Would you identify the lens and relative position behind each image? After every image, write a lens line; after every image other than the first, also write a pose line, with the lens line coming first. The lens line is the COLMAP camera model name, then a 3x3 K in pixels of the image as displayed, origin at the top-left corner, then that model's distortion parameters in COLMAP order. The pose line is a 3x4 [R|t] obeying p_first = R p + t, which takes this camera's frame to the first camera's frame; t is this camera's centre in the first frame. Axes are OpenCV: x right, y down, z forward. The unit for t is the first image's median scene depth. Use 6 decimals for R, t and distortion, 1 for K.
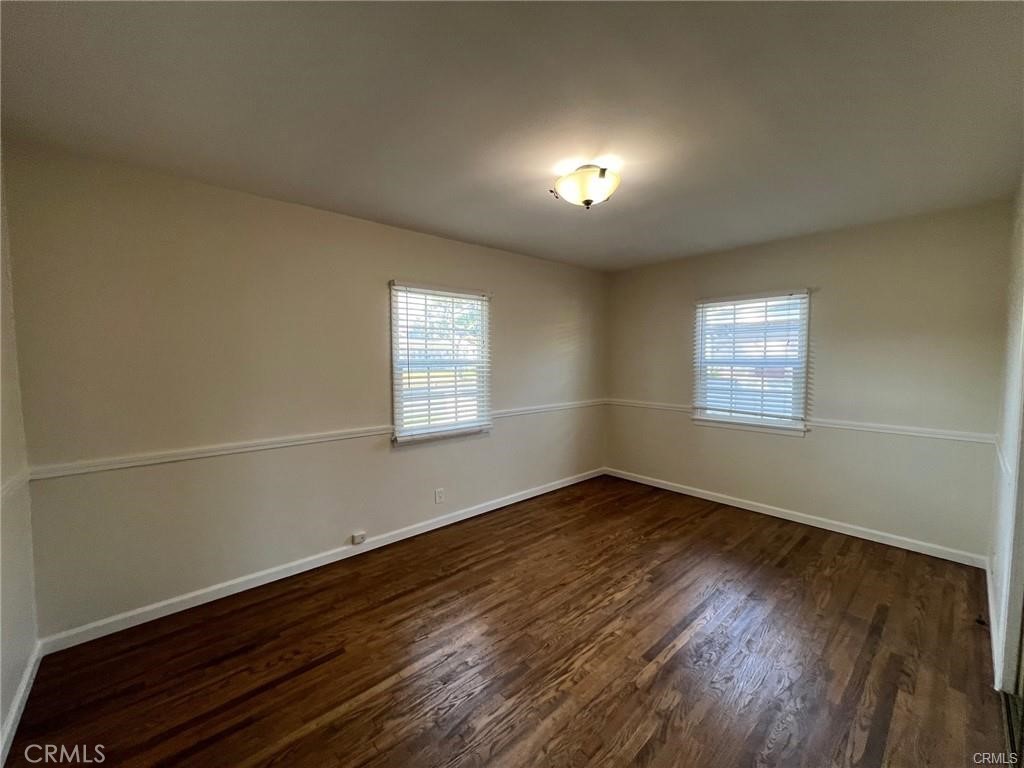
lens RADIAL K [[410.9, 0, 511.4], [0, 410.9, 381.8], [0, 0, 1]] dist [-0.001182, 0.000356]
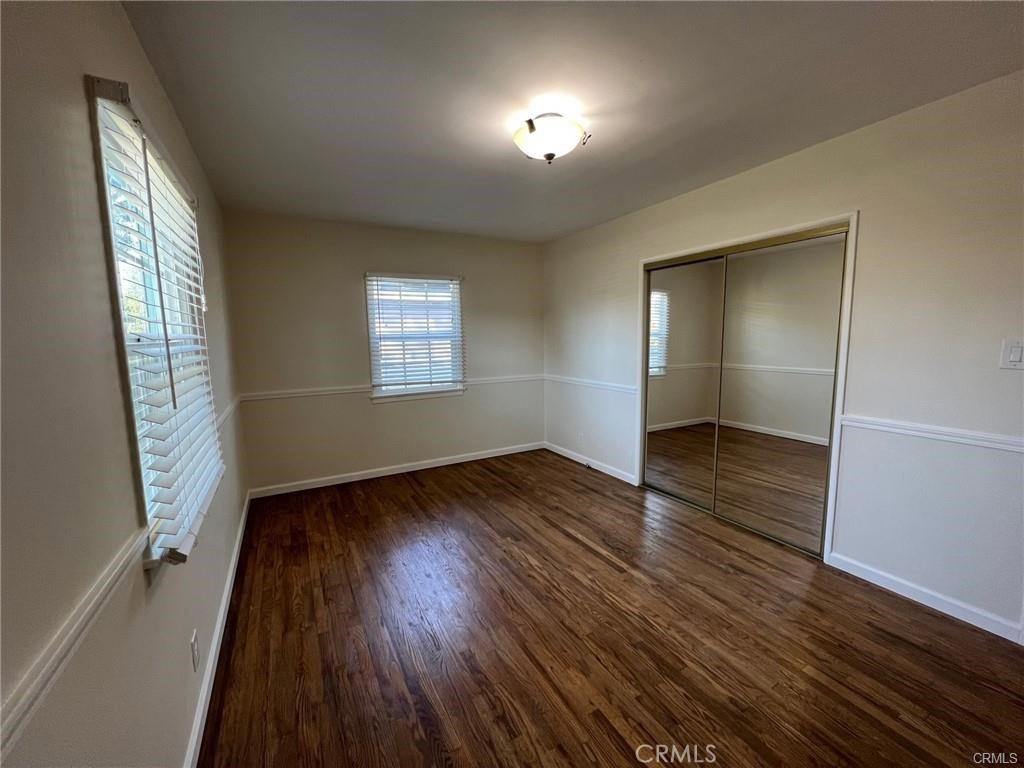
lens RADIAL K [[410.9, 0, 511.4], [0, 410.9, 381.8], [0, 0, 1]] dist [-0.001182, 0.000356]
pose [[0.226978, -0.115084, 0.967076, -0.538313], [0.073173, 0.992202, 0.100900, -0.025858], [-0.971147, 0.047862, 0.233629, 0.620566]]
